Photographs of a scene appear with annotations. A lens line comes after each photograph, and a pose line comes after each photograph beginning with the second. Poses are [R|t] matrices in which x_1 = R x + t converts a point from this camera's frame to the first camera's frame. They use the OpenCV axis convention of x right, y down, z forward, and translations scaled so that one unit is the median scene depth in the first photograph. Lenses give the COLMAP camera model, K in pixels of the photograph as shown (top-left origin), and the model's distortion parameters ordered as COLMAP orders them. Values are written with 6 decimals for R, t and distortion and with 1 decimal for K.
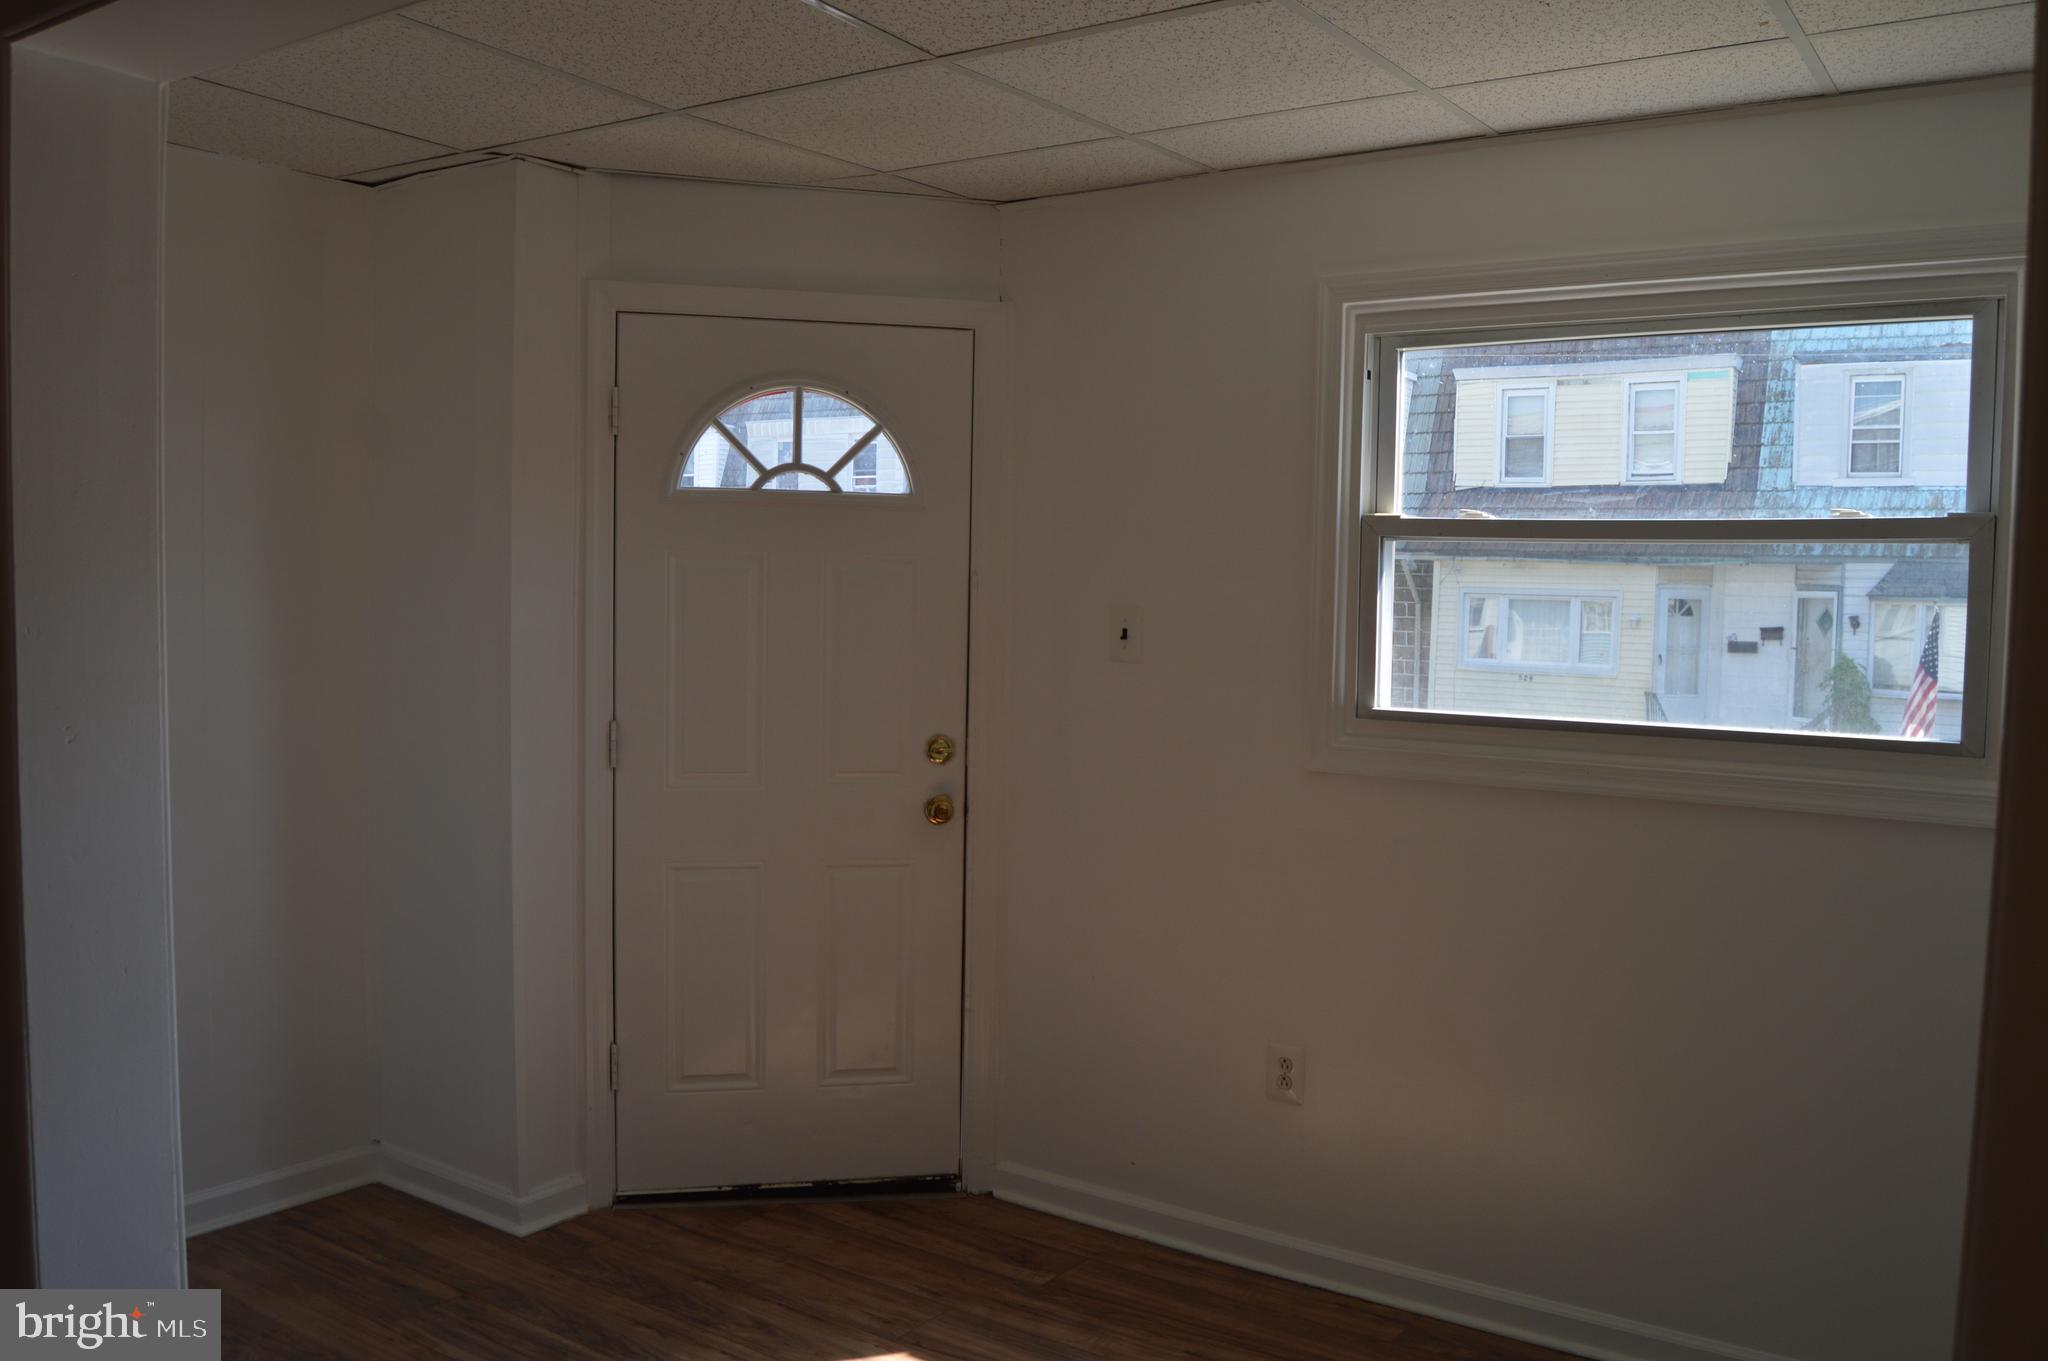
lens RADIAL K [[1615.1, 0, 1024.3], [0, 1615.1, 680.5], [0, 0, 1]] dist [-0.098942, 0.037437]
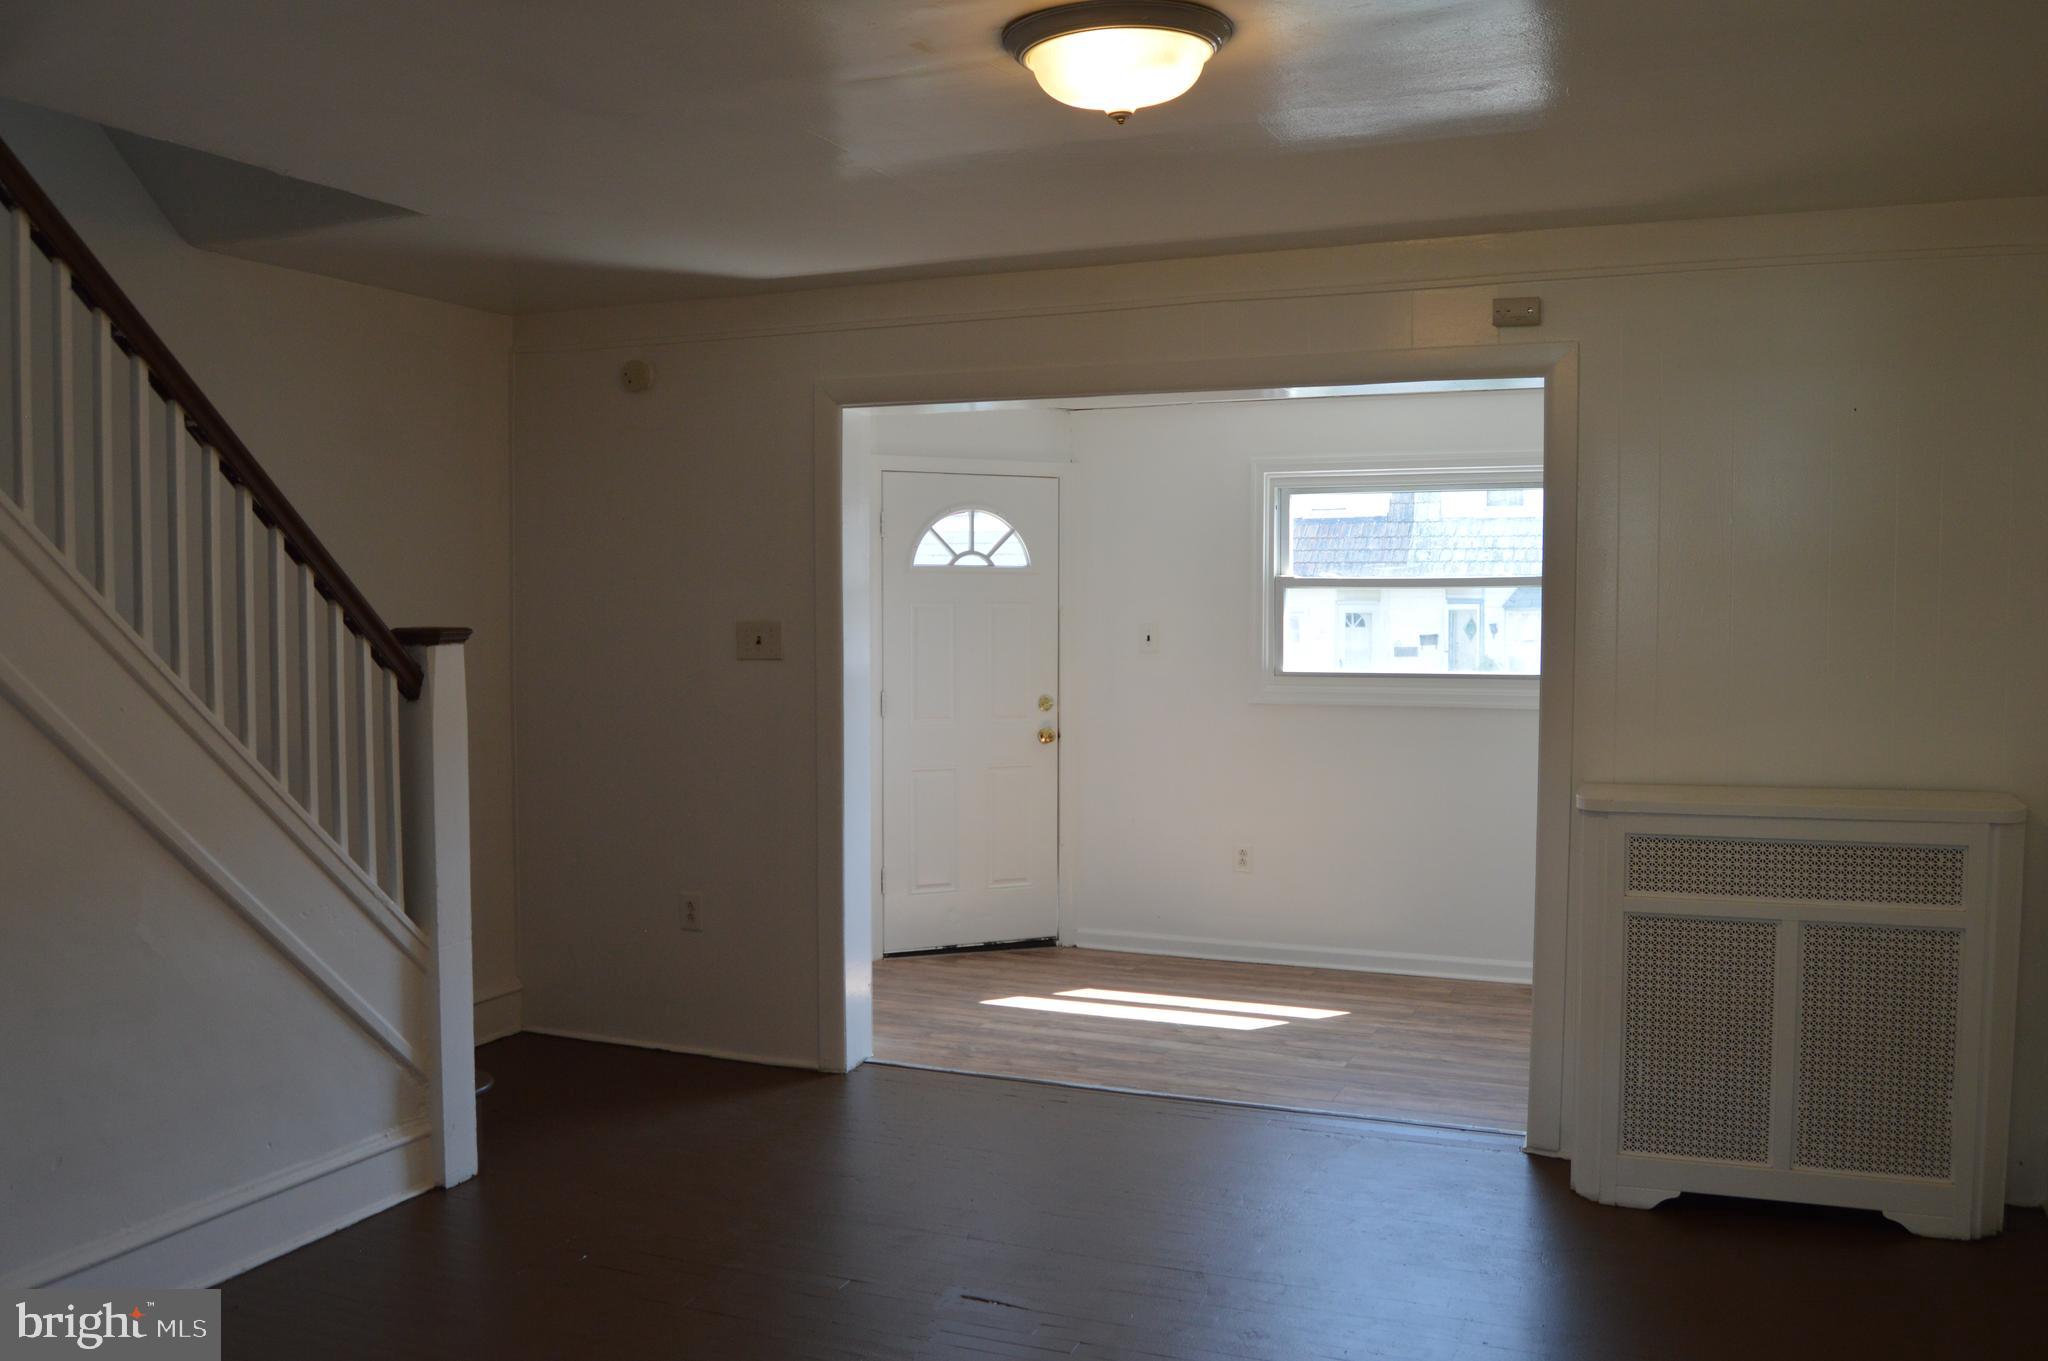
lens RADIAL K [[1615.1, 0, 1022.4], [0, 1615.1, 682.8], [0, 0, 1]] dist [-0.098942, 0.037437]
pose [[0.979609, -0.027008, 0.199089, -0.449864], [0.029581, 0.999513, -0.009958, 0.037069], [-0.198723, 0.015644, 0.979931, -0.818519]]
